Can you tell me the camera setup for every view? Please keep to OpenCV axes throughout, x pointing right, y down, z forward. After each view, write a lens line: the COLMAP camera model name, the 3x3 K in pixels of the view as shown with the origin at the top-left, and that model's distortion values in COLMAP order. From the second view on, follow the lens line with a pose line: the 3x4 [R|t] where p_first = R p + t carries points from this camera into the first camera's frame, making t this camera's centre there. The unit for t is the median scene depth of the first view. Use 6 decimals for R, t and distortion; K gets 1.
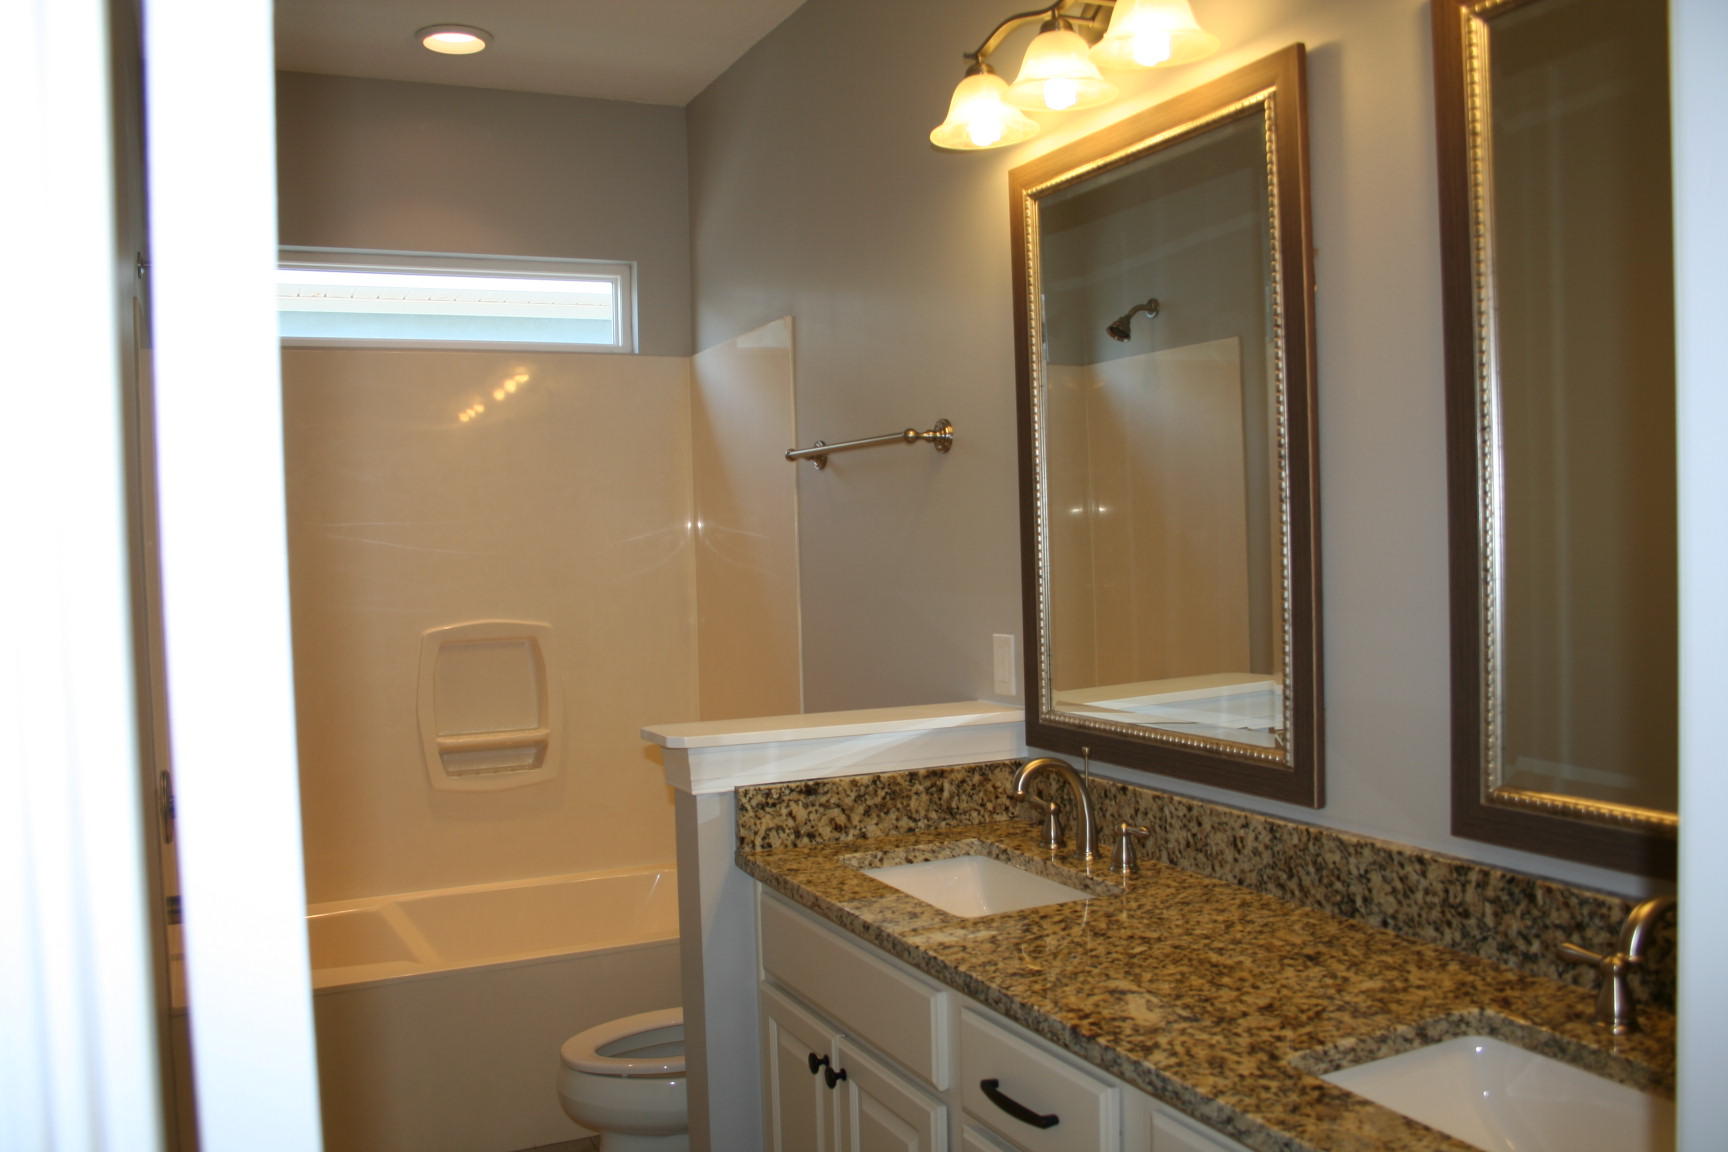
lens RADIAL K [[1450.7, 0, 862.6], [0, 1450.7, 576.0], [0, 0, 1]] dist [-0.104704, -0.001607]
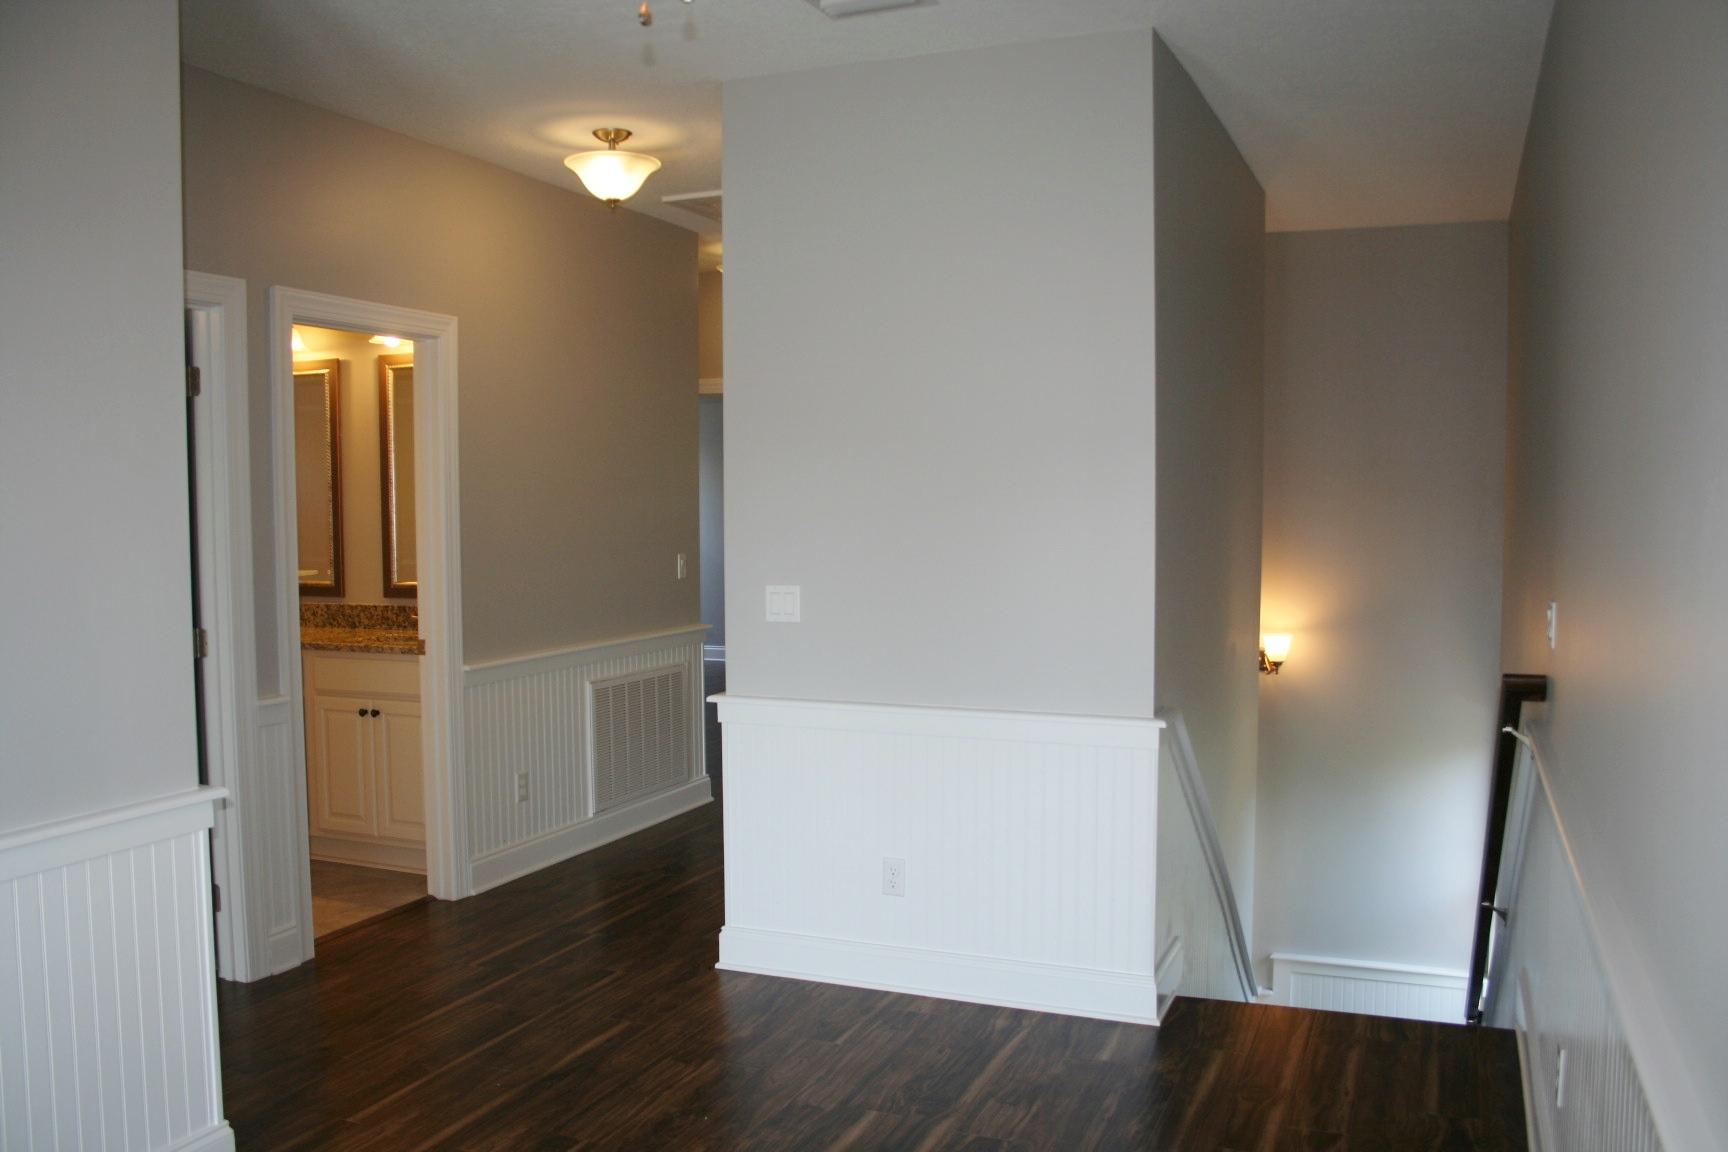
lens RADIAL K [[1450.7, 0, 864.4], [0, 1450.7, 579.5], [0, 0, 1]] dist [-0.104704, -0.001607]
pose [[0.752605, -0.012753, 0.658349, -0.977467], [0.003022, 0.999869, 0.015913, 0.077837], [-0.658465, -0.009987, 0.752545, -2.340980]]
